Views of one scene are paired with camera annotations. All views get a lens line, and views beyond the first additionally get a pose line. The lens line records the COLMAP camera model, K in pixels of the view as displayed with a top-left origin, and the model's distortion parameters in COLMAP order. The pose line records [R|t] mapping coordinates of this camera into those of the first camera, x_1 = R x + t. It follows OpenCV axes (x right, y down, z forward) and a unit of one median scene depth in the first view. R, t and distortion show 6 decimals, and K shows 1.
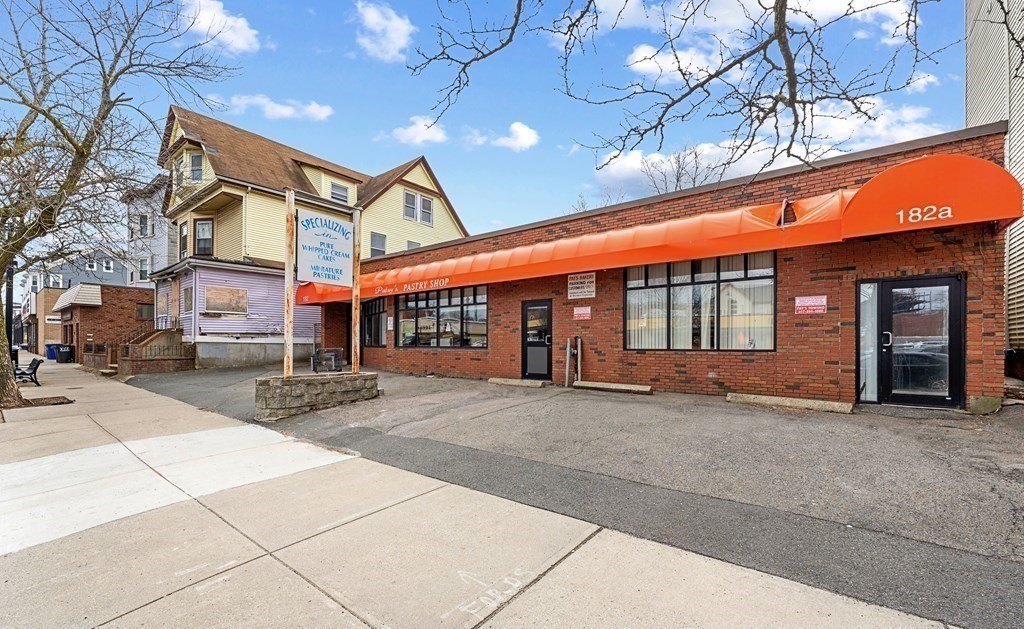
lens RADIAL K [[418.5, 0, 508.8], [0, 418.5, 340.2], [0, 0, 1]] dist [0.001257, 0.000011]
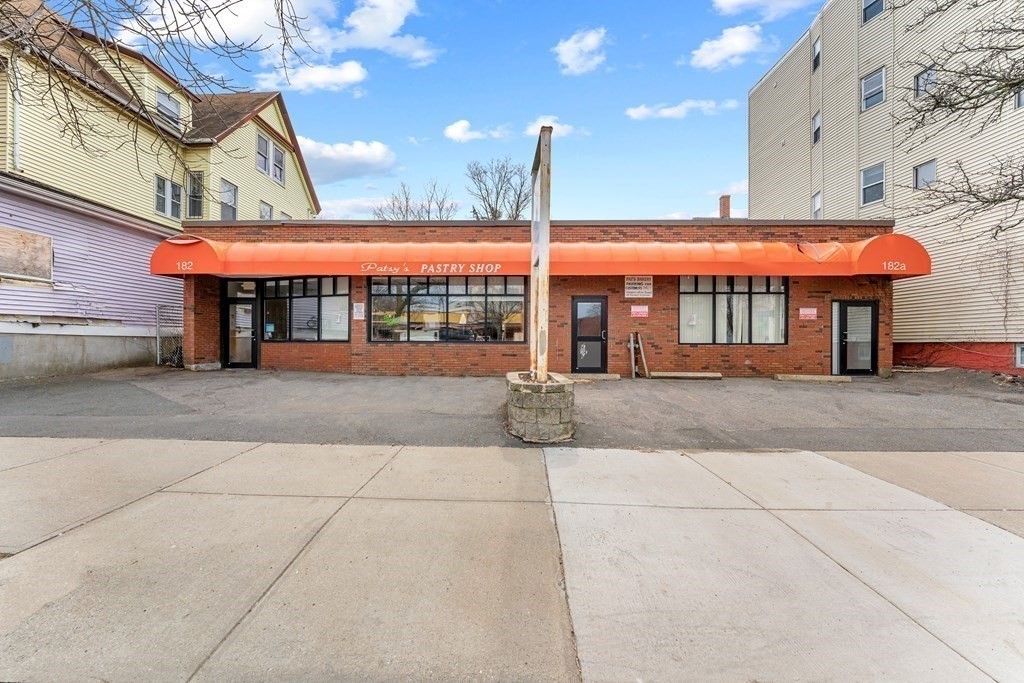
lens RADIAL K [[414.9, 0, 499.9], [0, 414.9, 341.1], [0, 0, 1]] dist [-0.000743, -0.000085]
pose [[0.795970, 0.001904, 0.605334, -0.766830], [-0.008717, 0.999927, 0.008317, 0.008594], [-0.605274, -0.011897, 0.795928, 0.336011]]
